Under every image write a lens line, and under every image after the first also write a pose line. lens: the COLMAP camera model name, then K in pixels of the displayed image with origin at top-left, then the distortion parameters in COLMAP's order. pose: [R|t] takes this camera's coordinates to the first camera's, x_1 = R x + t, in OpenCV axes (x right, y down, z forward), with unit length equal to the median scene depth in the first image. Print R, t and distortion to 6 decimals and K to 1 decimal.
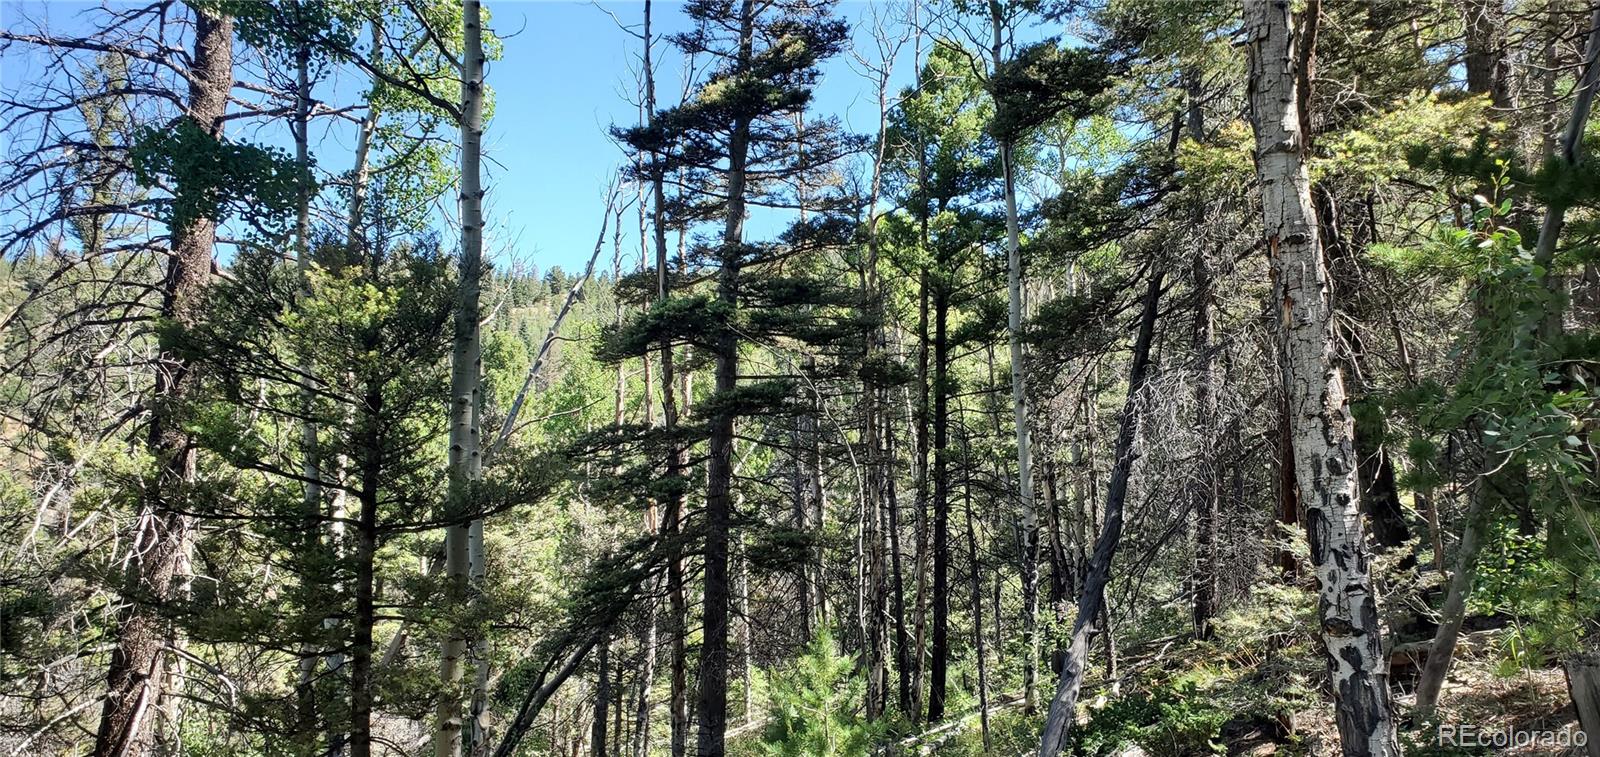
lens RADIAL K [[1533.1, 0, 800.0], [0, 1533.1, 378.5], [0, 0, 1]] dist [0.081199, 0.015723]
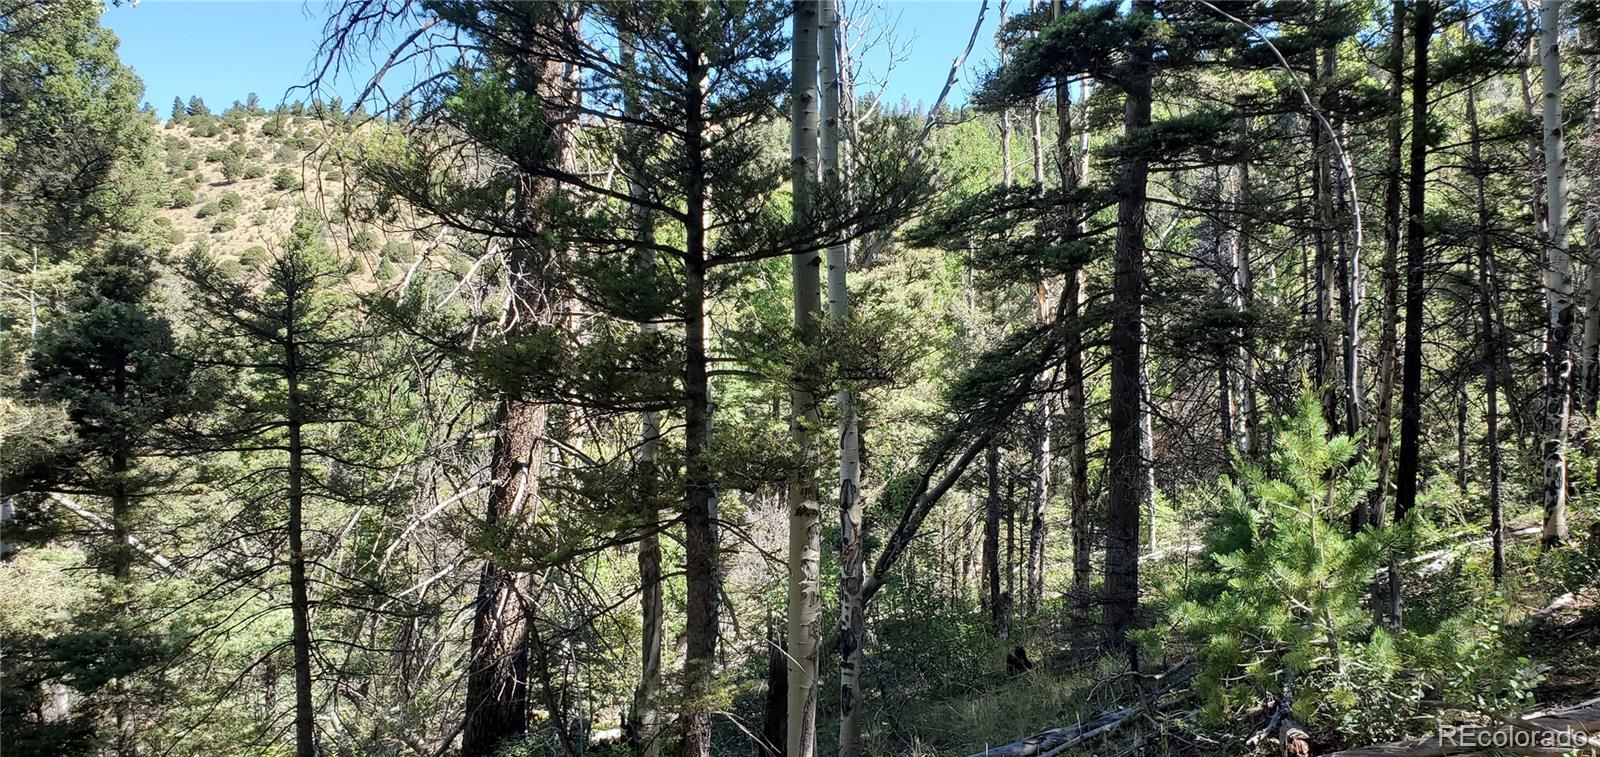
lens RADIAL K [[1156.1, 0, 800.0], [0, 1156.1, 378.5], [0, 0, 1]] dist [0.175878, -0.169659]
pose [[0.958387, -0.010126, -0.285294, -0.041455], [0.025534, 0.998406, 0.050339, 0.095178], [0.284329, -0.055529, 0.957117, 0.321675]]
